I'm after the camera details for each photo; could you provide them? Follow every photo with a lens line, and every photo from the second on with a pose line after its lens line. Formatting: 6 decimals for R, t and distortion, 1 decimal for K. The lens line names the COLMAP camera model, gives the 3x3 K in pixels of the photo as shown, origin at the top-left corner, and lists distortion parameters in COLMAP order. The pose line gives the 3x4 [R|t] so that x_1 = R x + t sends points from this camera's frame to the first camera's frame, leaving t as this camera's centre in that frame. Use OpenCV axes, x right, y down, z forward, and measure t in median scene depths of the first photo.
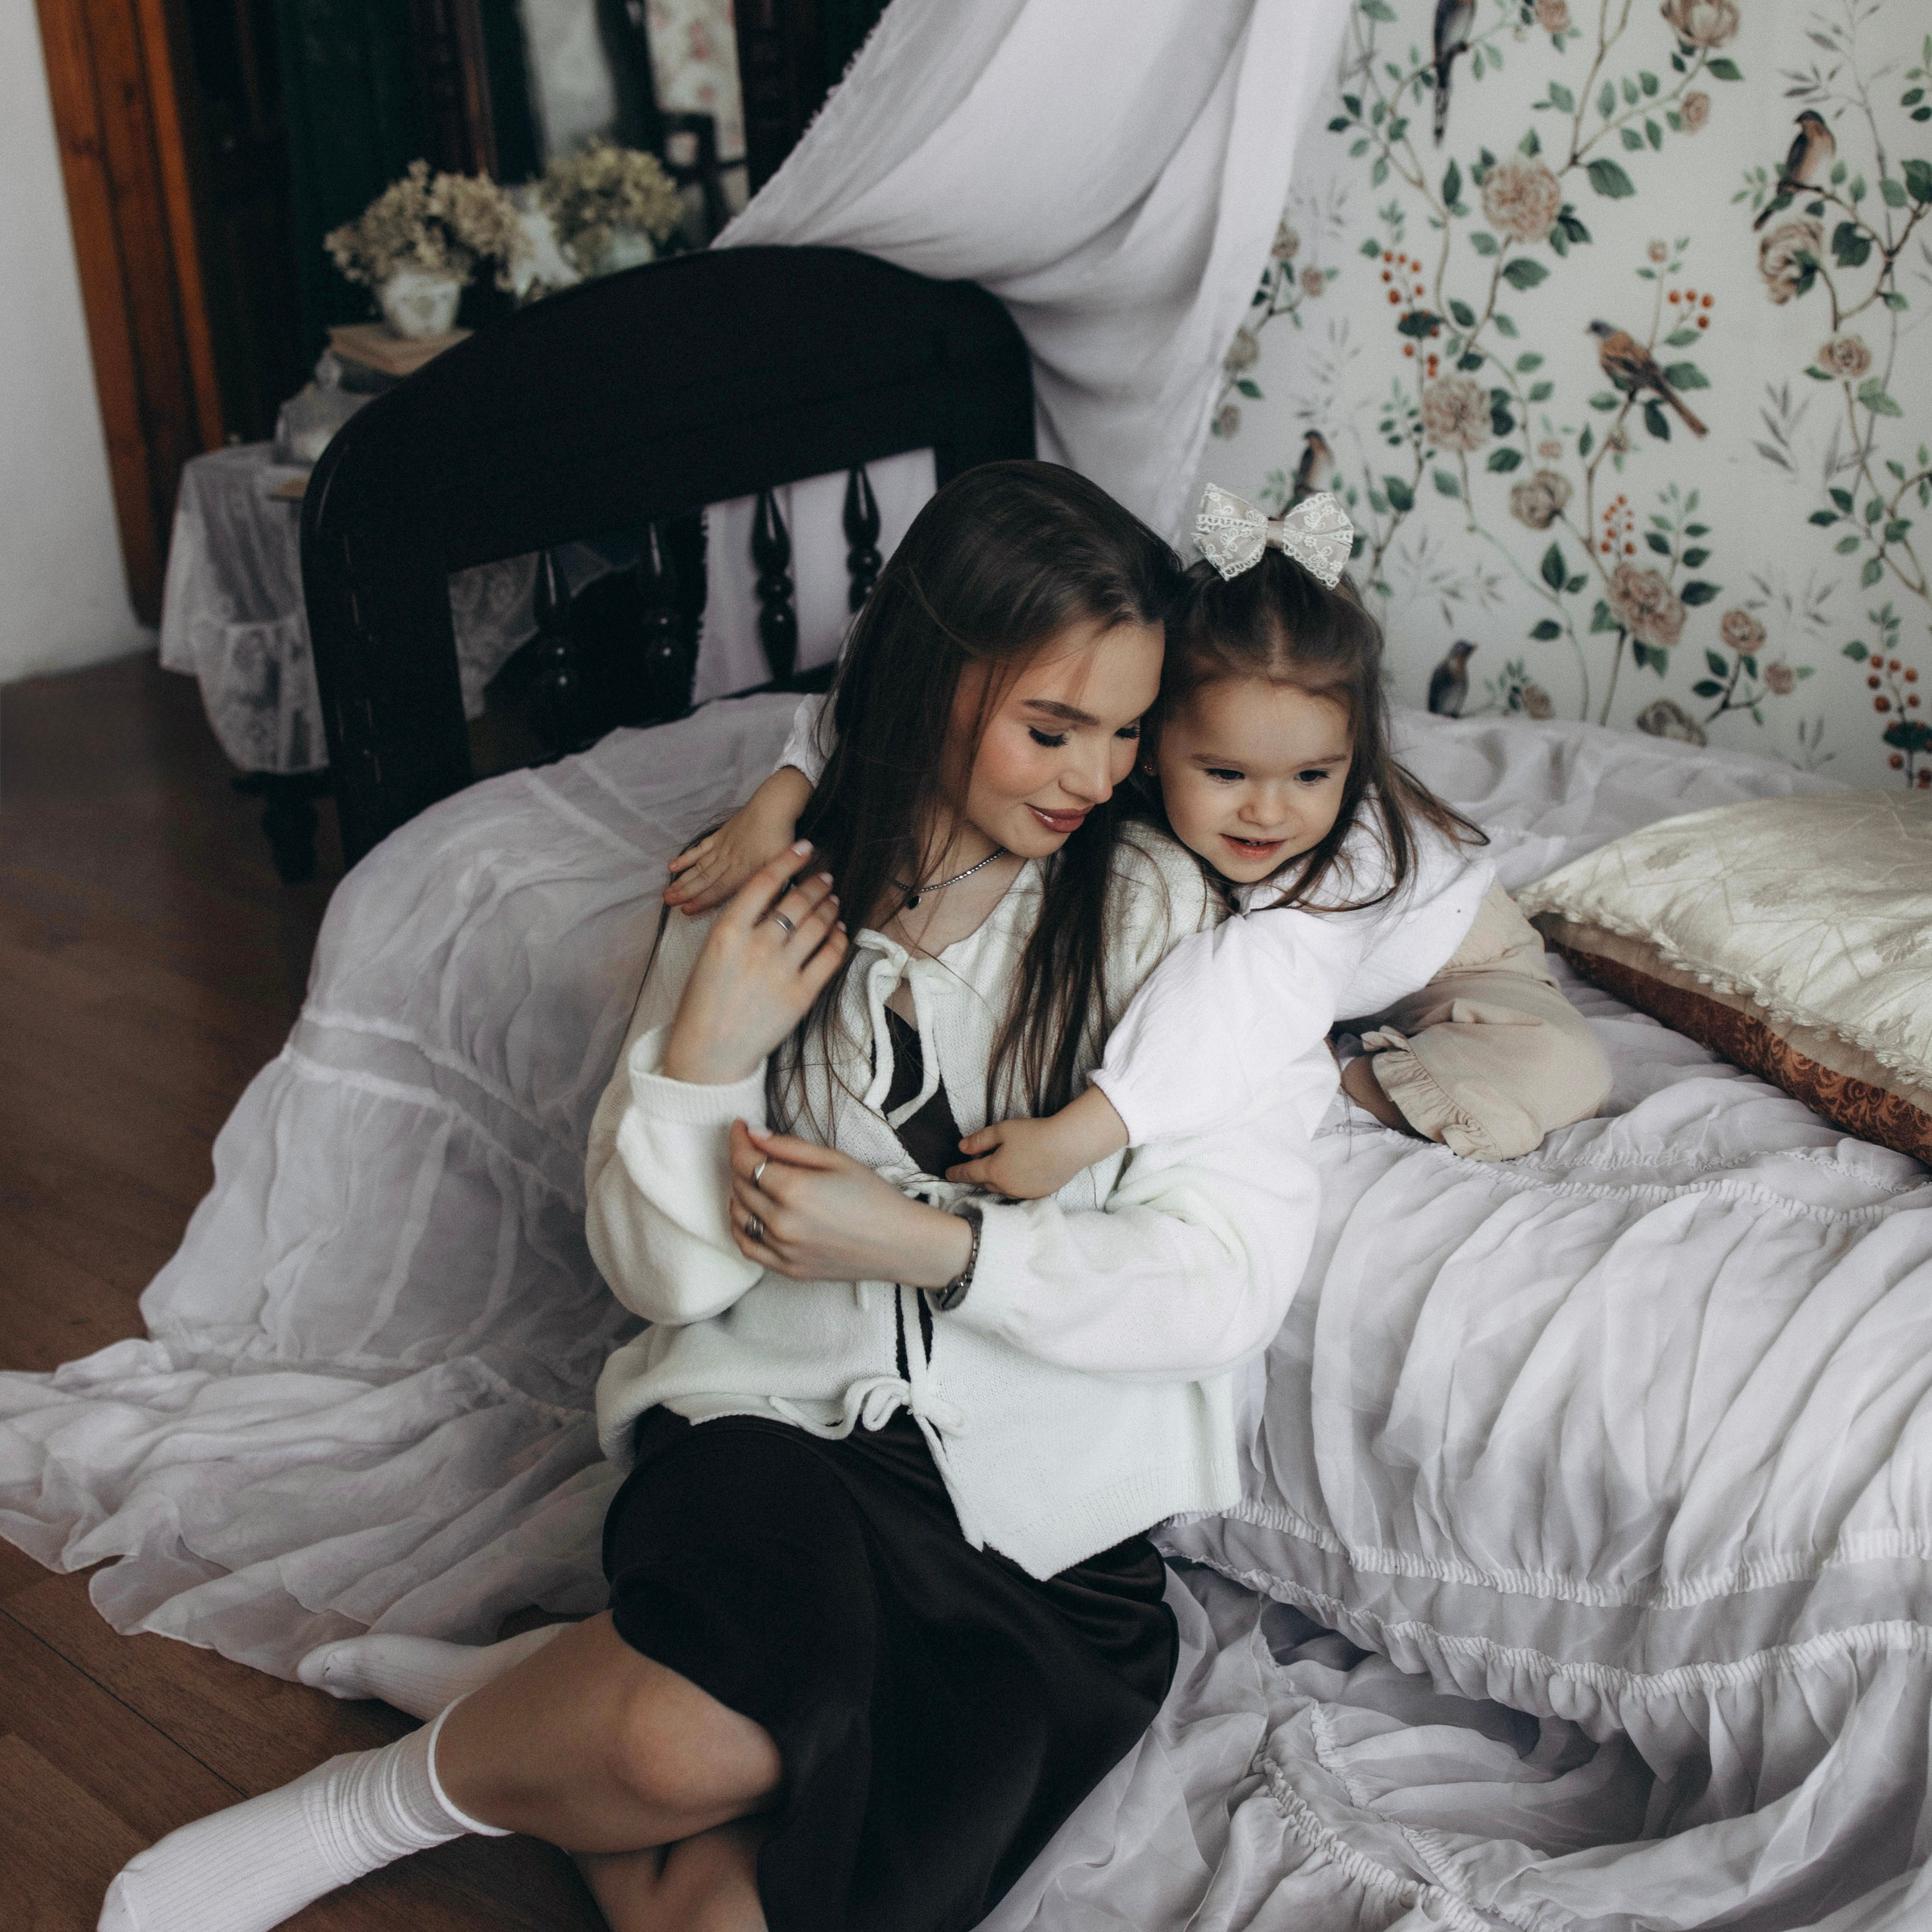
lens RADIAL K [[2916.8, 0, 977.3], [0, 2916.8, 933.0], [0, 0, 1]] dist [0.001868, 0.000000]
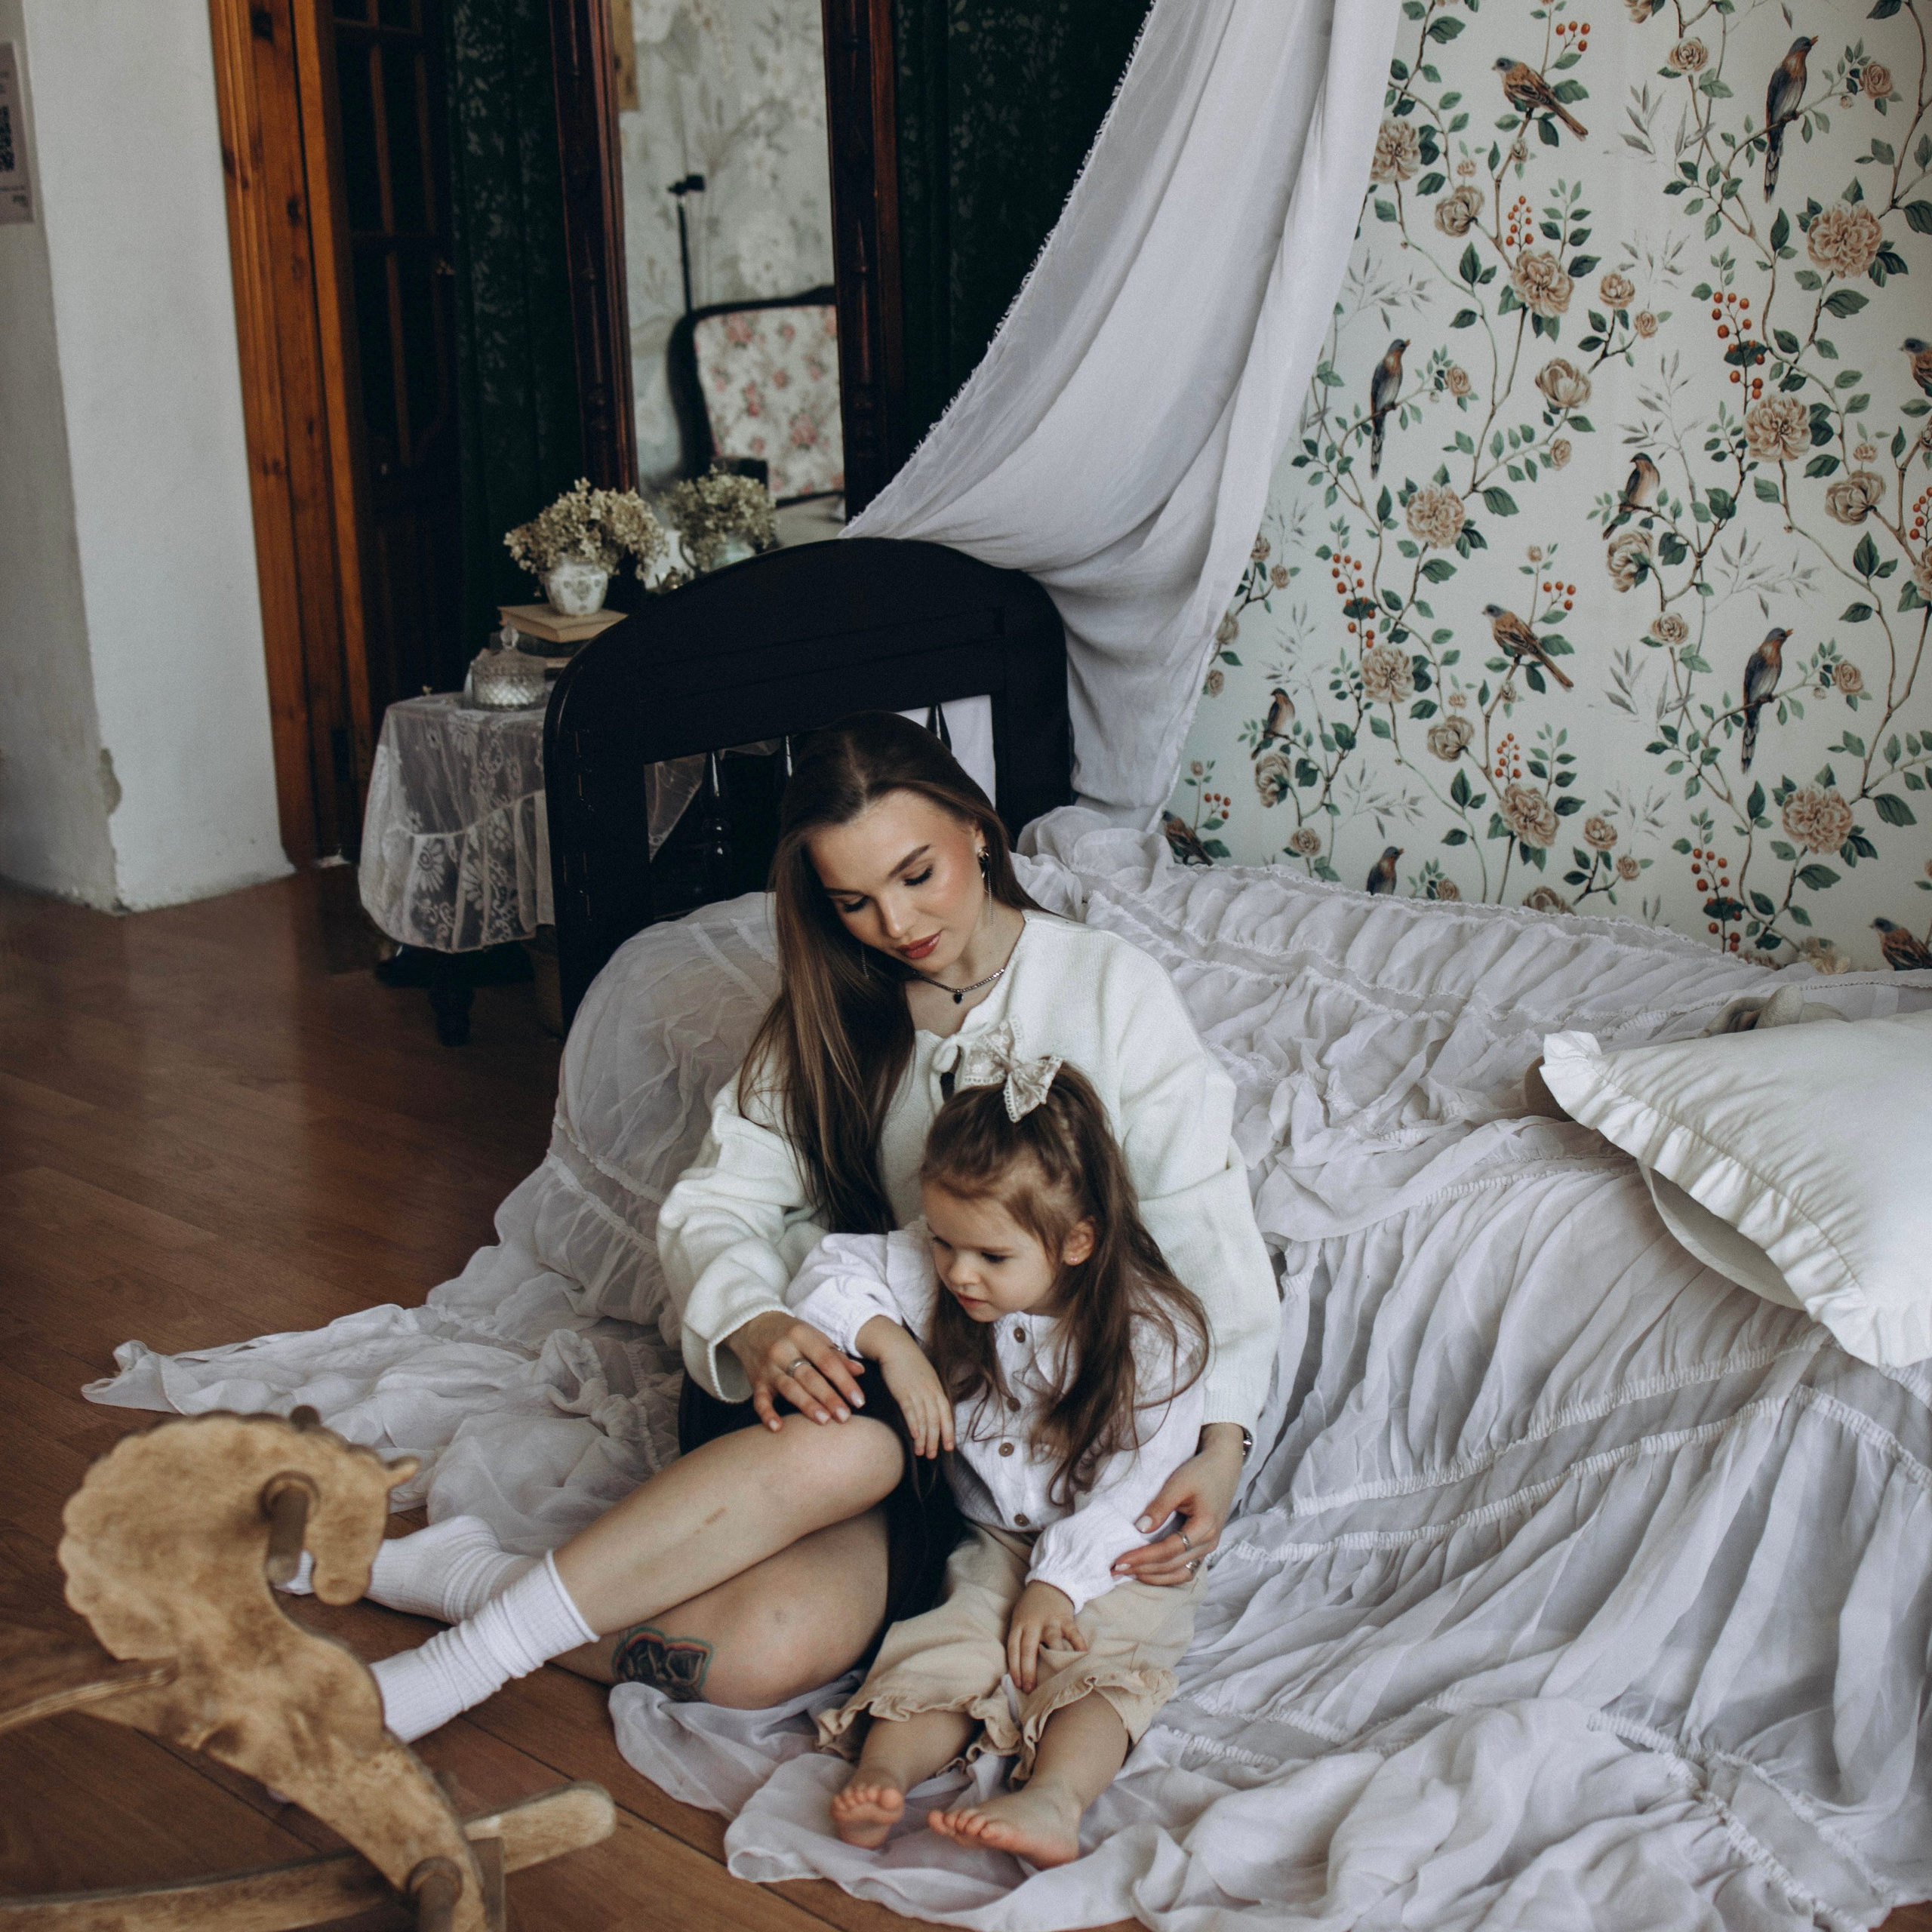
lens RADIAL K [[2916.8, 0, 969.1], [0, 2916.8, 968.6], [0, 0, 1]] dist [0.001868, 0.000000]
pose [[0.999615, 0.019297, 0.019954, -0.051994], [-0.016944, 0.993562, -0.112017, 0.110375], [-0.021987, 0.111635, 0.993506, -0.311054]]
